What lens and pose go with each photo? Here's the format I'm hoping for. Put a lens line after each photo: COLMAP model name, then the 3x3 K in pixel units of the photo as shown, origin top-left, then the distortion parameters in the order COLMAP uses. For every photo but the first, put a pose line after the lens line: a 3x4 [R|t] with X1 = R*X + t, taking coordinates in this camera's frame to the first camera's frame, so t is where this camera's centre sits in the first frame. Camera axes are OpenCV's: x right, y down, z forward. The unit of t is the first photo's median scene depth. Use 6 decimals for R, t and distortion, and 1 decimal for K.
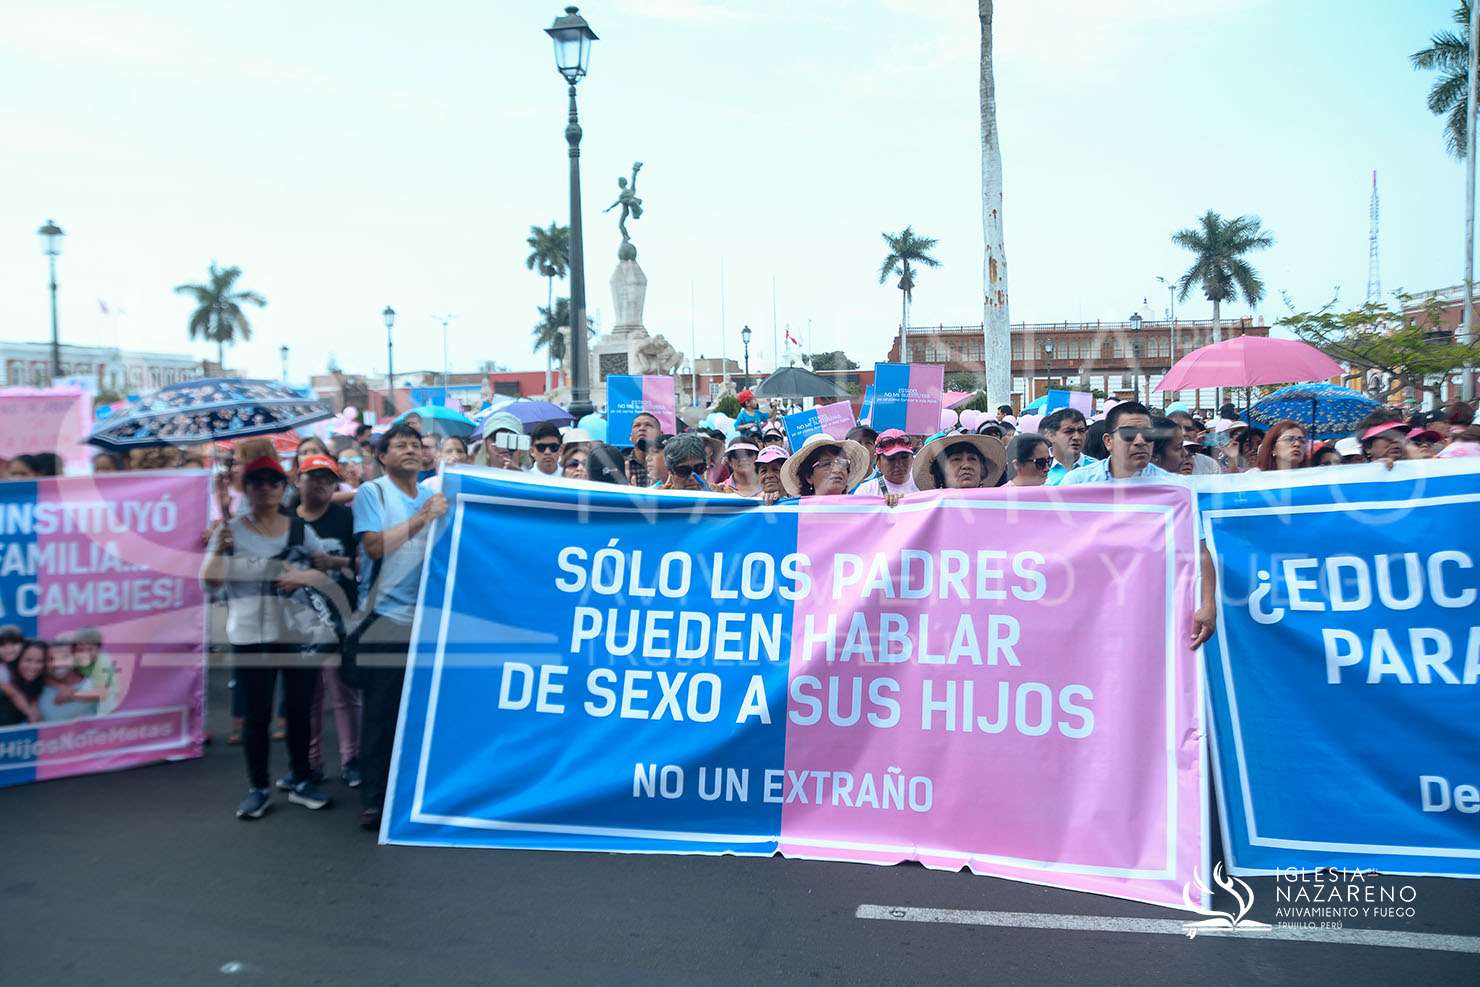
lens RADIAL K [[1135.3, 0, 721.0], [0, 1135.3, 495.5], [0, 0, 1]] dist [-0.126096, 0.097490]
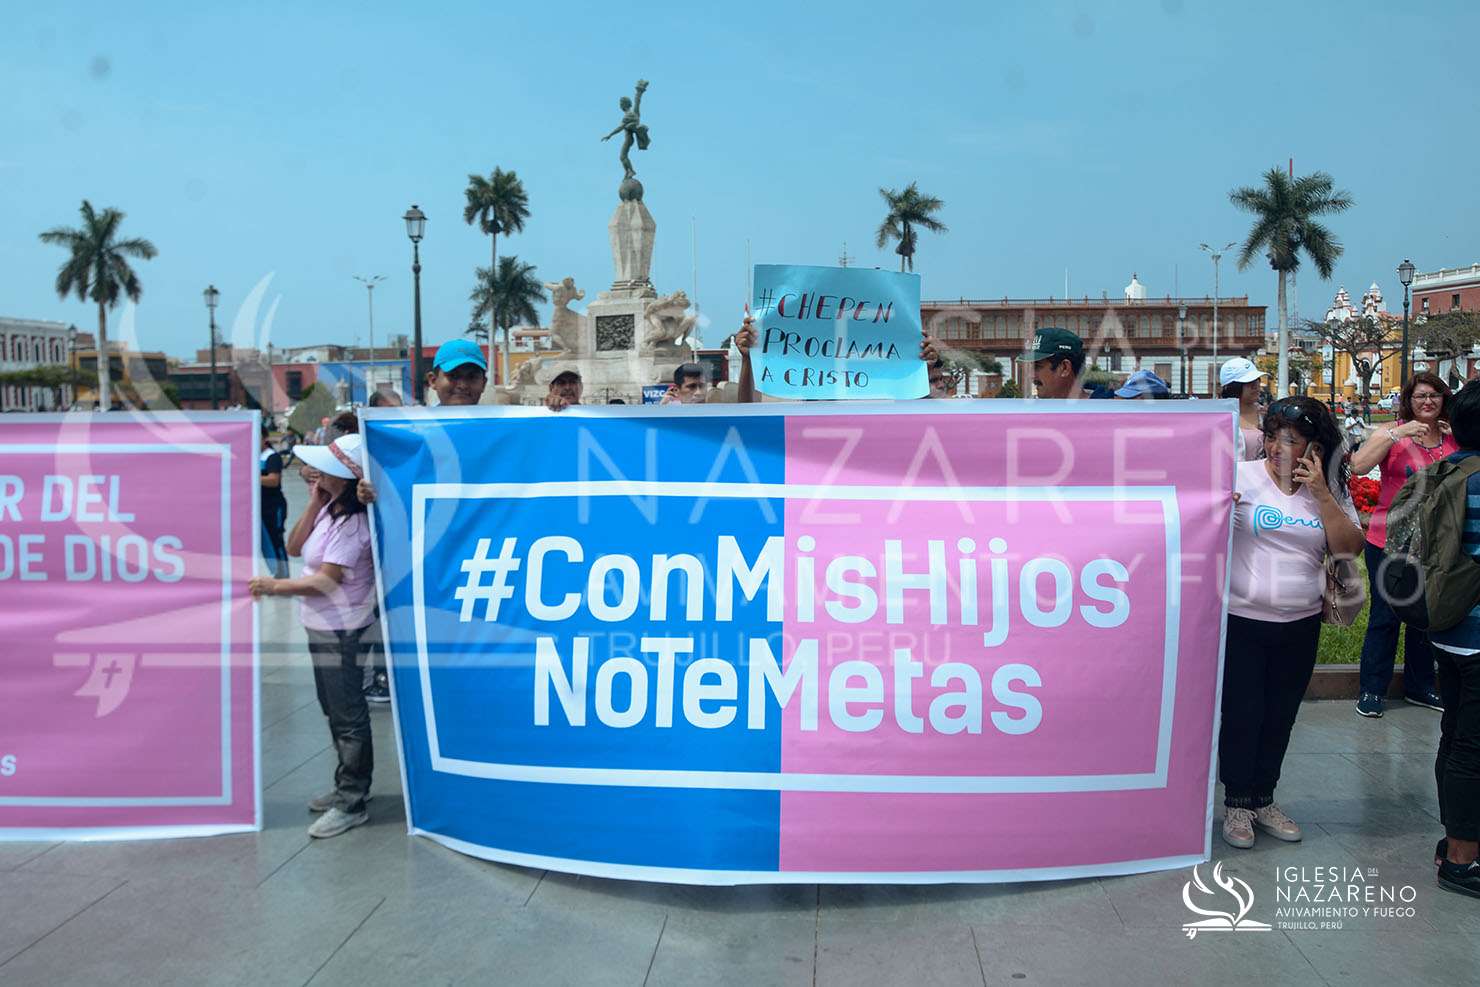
lens RADIAL K [[1152.9, 0, 717.1], [0, 1152.9, 475.2], [0, 0, 1]] dist [-0.142998, 0.103785]
pose [[0.996100, 0.003048, 0.088184, -0.127770], [-0.002711, 0.999989, -0.003937, -0.012169], [-0.088195, 0.003682, 0.996096, 0.249385]]
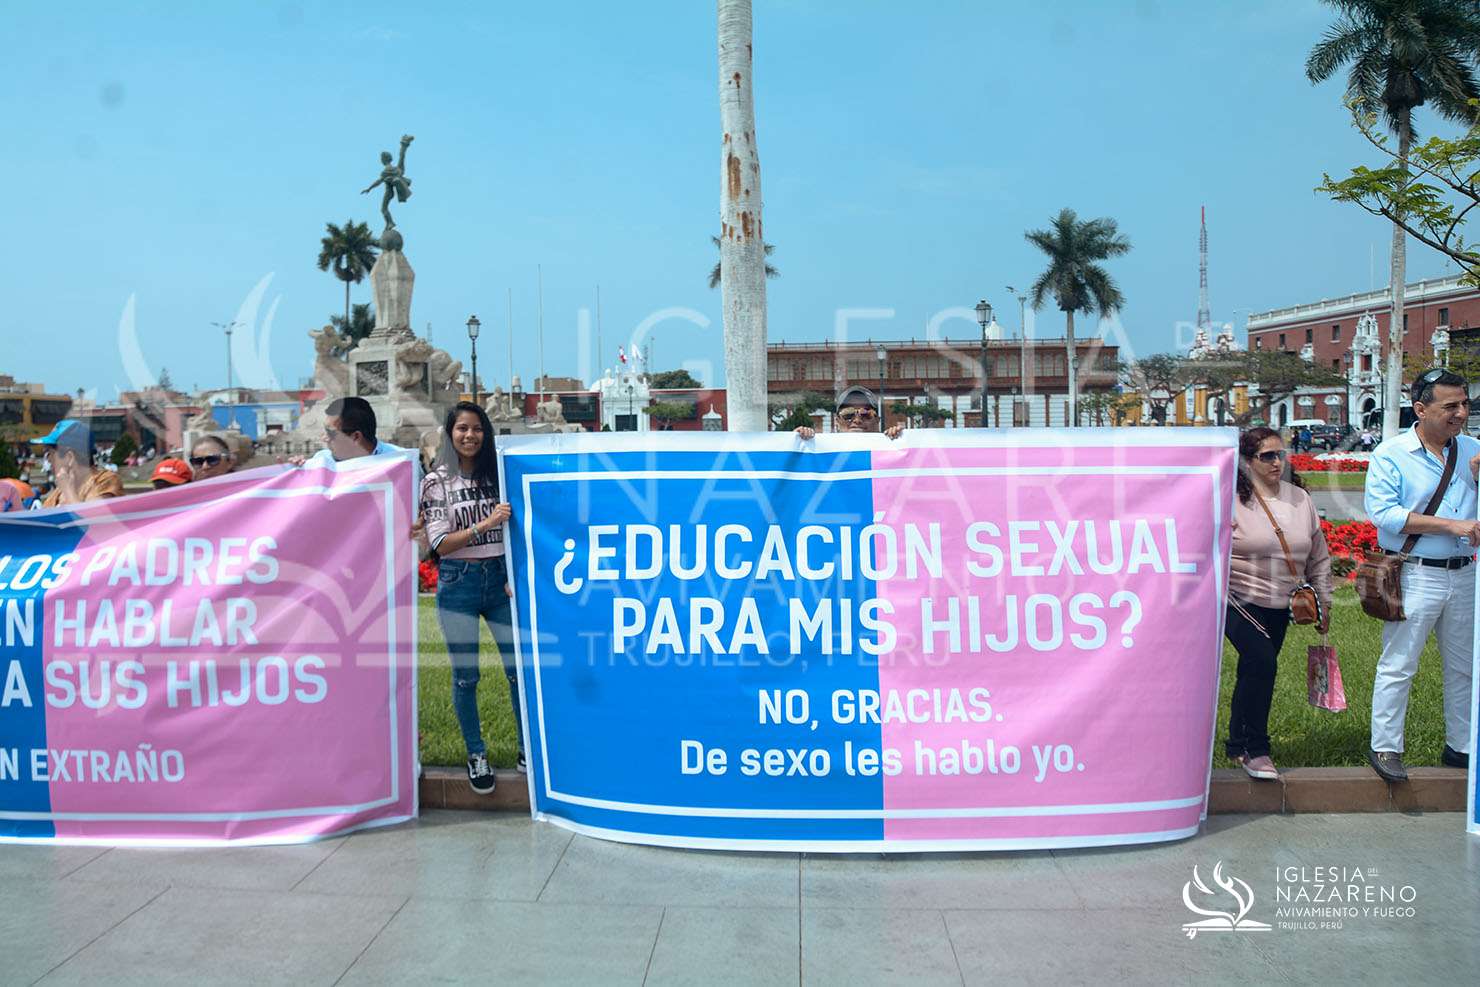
lens RADIAL K [[1115.9, 0, 717.0], [0, 1115.9, 474.4], [0, 0, 1]] dist [-0.137292, 0.093012]
pose [[0.993210, 0.000373, 0.116335, 0.086348], [0.003997, 0.999295, -0.037323, -0.014966], [-0.116267, 0.037534, 0.992509, 0.231351]]
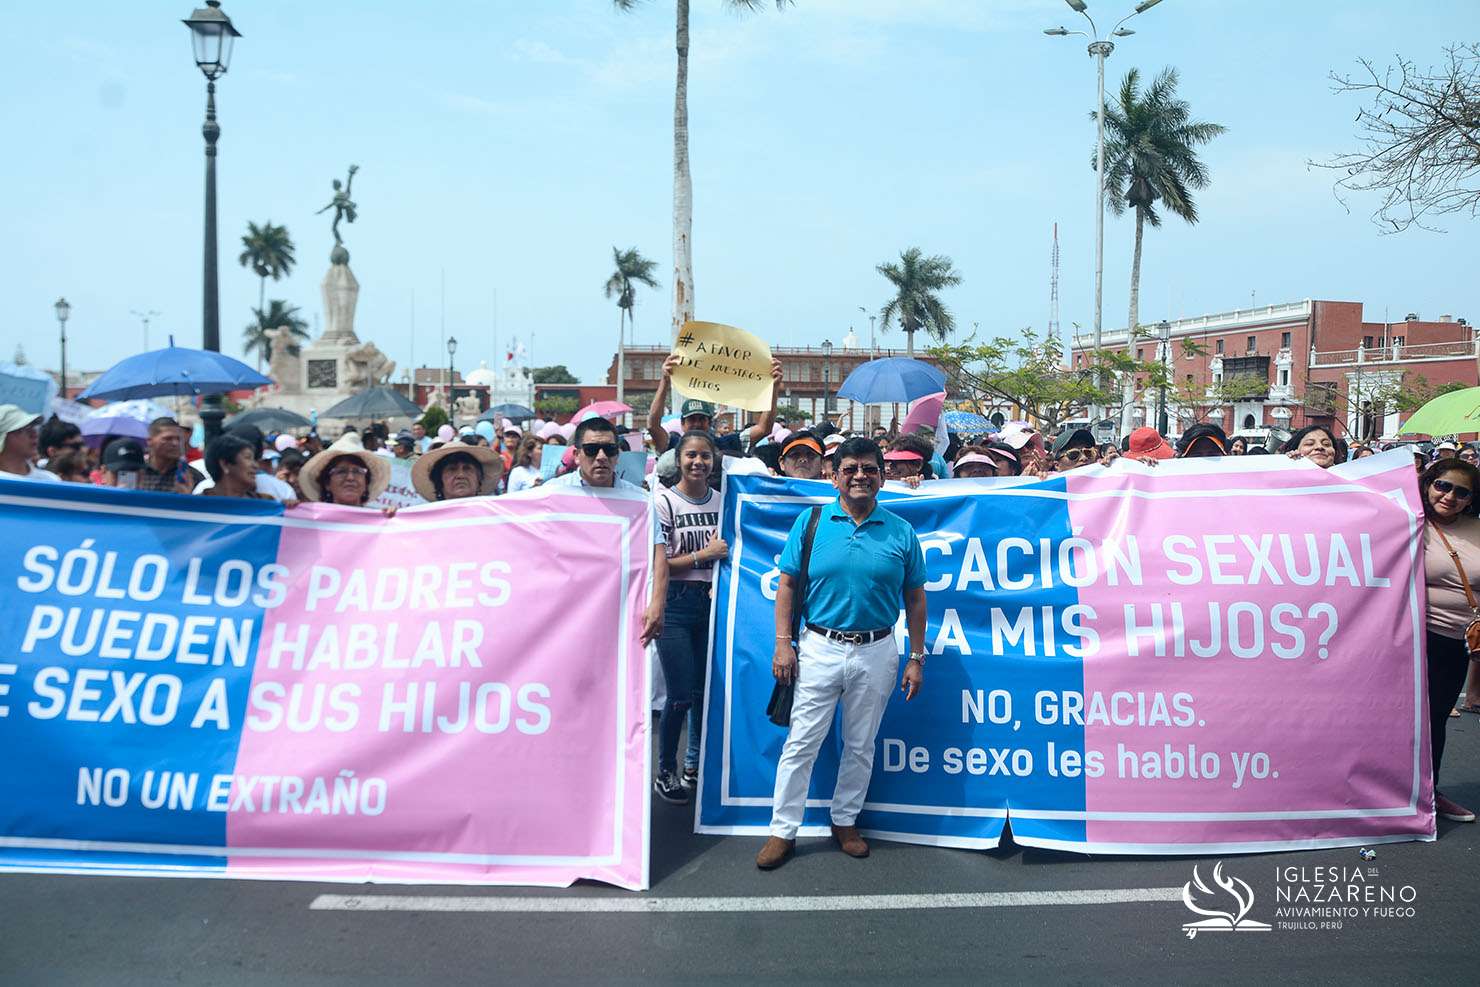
lens RADIAL K [[1121.9, 0, 713.0], [0, 1121.9, 490.7], [0, 0, 1]] dist [-0.143505, 0.114940]
pose [[0.972220, 0.018678, 0.233320, 0.018404], [-0.014931, 0.999730, -0.017819, 0.000195], [-0.233590, 0.013840, 0.972237, -0.003723]]
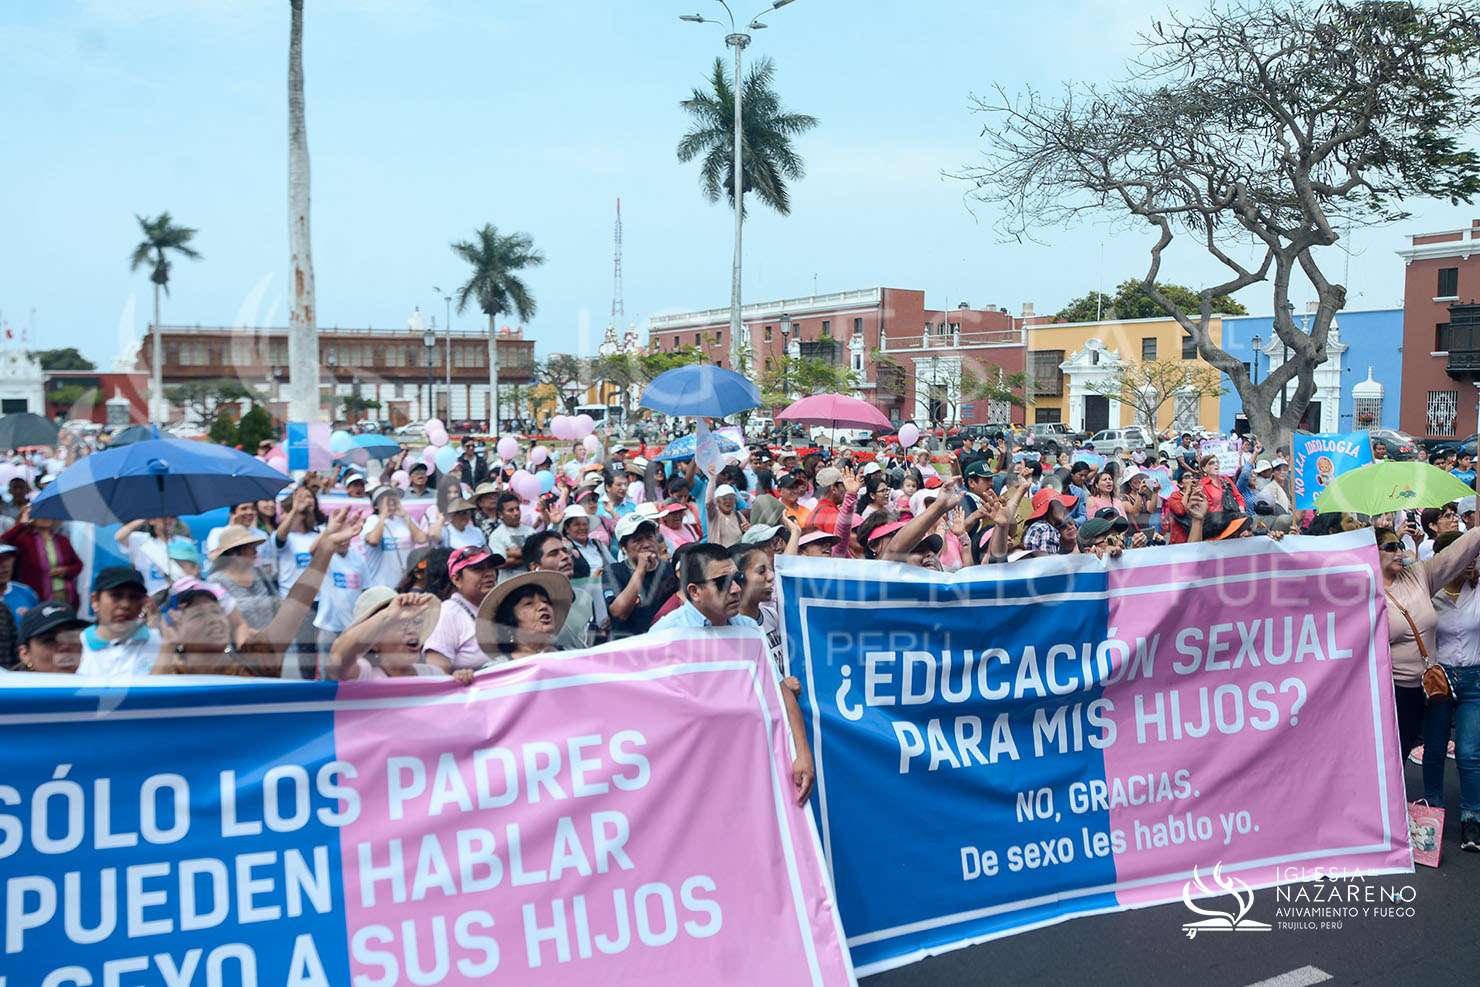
lens RADIAL K [[1194.4, 0, 740.0], [0, 1194.4, 493.5], [0, 0, 1]] dist [-0.170664, 0.118873]
pose [[0.804225, -0.017264, 0.594074, -0.014749], [0.023311, 0.999725, -0.002504, -0.009965], [-0.593868, 0.015862, 0.804406, 0.018425]]
